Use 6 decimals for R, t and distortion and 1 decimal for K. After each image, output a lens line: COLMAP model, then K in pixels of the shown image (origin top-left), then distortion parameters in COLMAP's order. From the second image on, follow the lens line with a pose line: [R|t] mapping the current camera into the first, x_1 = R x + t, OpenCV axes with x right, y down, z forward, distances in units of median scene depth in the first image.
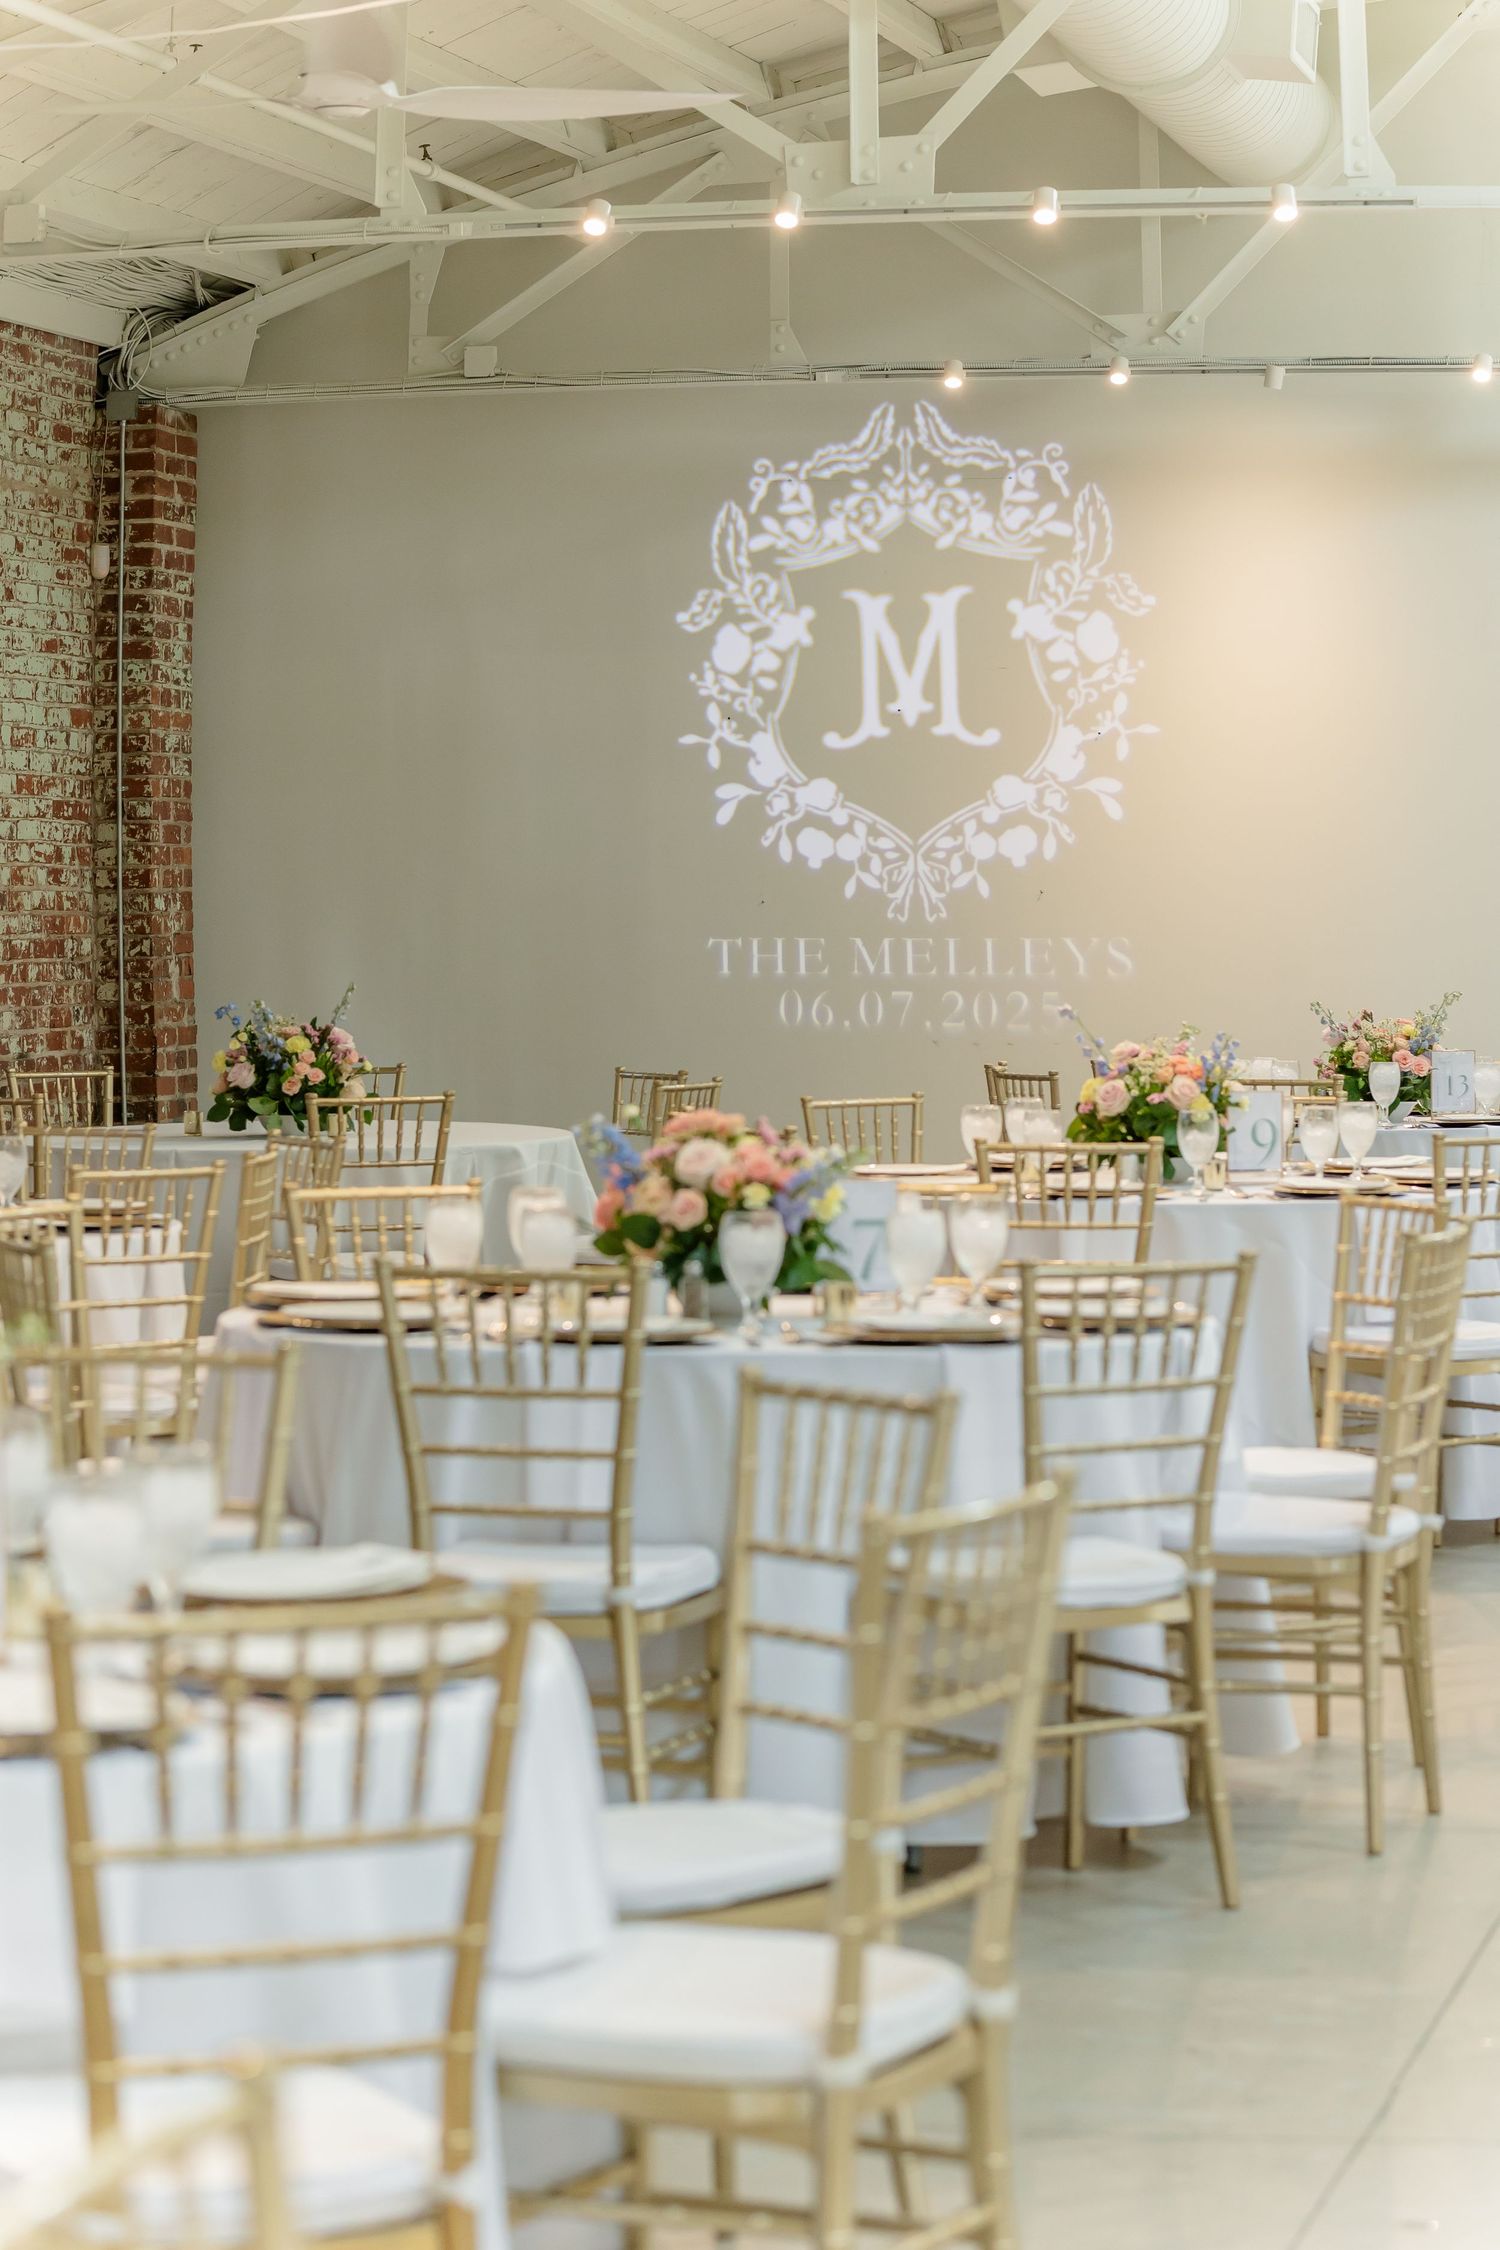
lens RADIAL K [[5653.2, 0, 750.0], [0, 5653.2, 1125.0], [0, 0, 1]] dist [-0.669258, -0.492528]
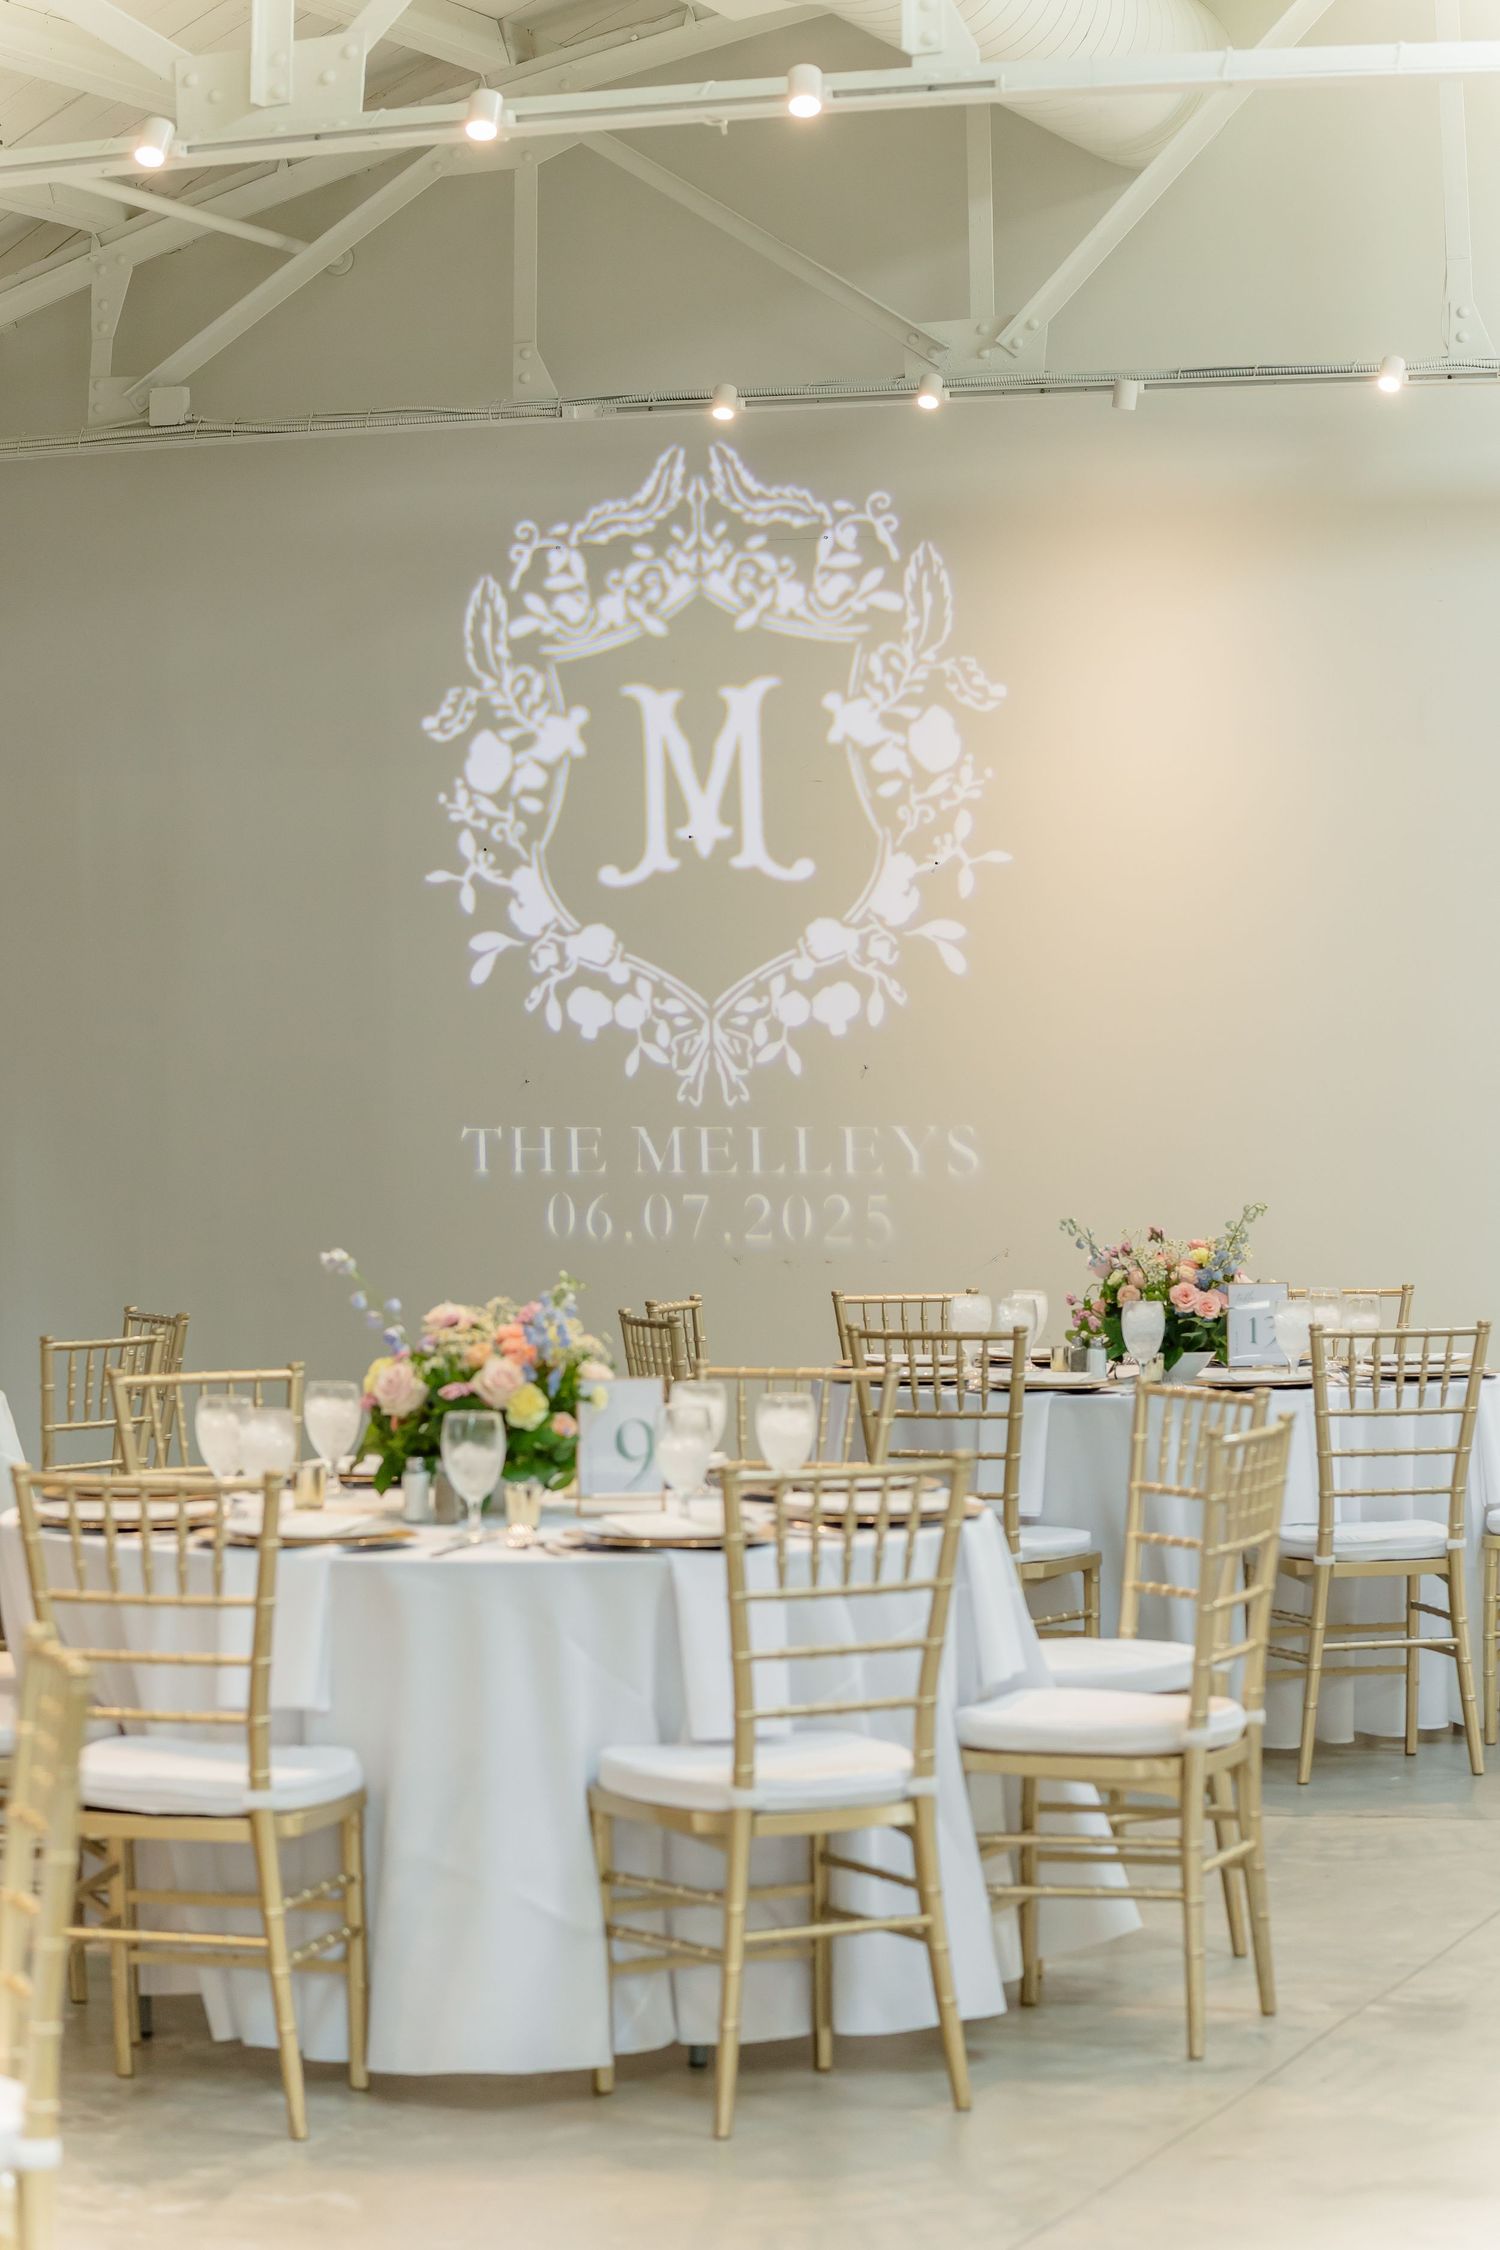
lens RADIAL K [[5653.2, 0, 750.0], [0, 5653.2, 1125.0], [0, 0, 1]] dist [-0.669258, -0.492528]
pose [[0.994252, -0.003130, -0.107016, 0.119425], [0.000246, 0.999637, -0.026958, -0.012201], [0.107061, 0.026776, 0.993892, 0.219213]]
